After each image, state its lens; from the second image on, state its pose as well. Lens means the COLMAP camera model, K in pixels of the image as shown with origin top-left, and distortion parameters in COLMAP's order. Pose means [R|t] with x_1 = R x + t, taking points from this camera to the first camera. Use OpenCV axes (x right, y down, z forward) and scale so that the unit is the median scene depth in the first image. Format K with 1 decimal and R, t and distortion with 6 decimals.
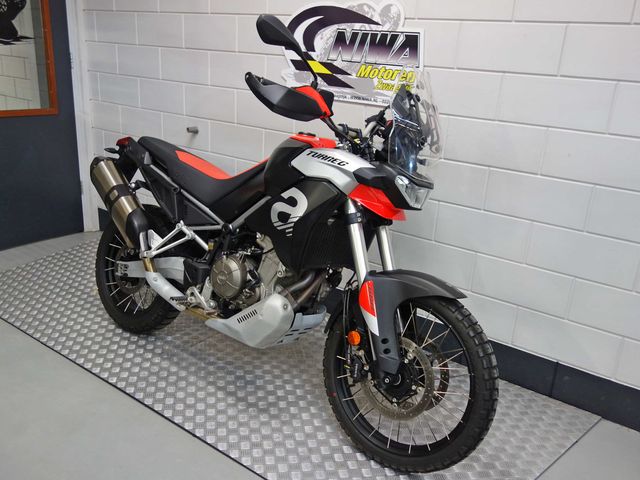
lens RADIAL K [[563.2, 0, 321.8], [0, 563.2, 242.9], [0, 0, 1]] dist [0.000522, 0.003419]
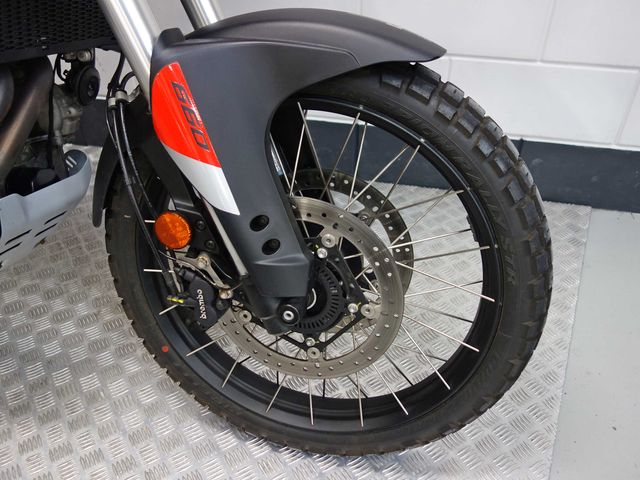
lens RADIAL K [[563.2, 0, 321.8], [0, 563.2, 242.9], [0, 0, 1]] dist [0.000522, 0.003419]
pose [[0.916258, -0.303561, 0.261384, 0.048083], [0.187324, 0.901448, 0.390257, 0.048978], [-0.354091, -0.308613, 0.882824, 0.637408]]
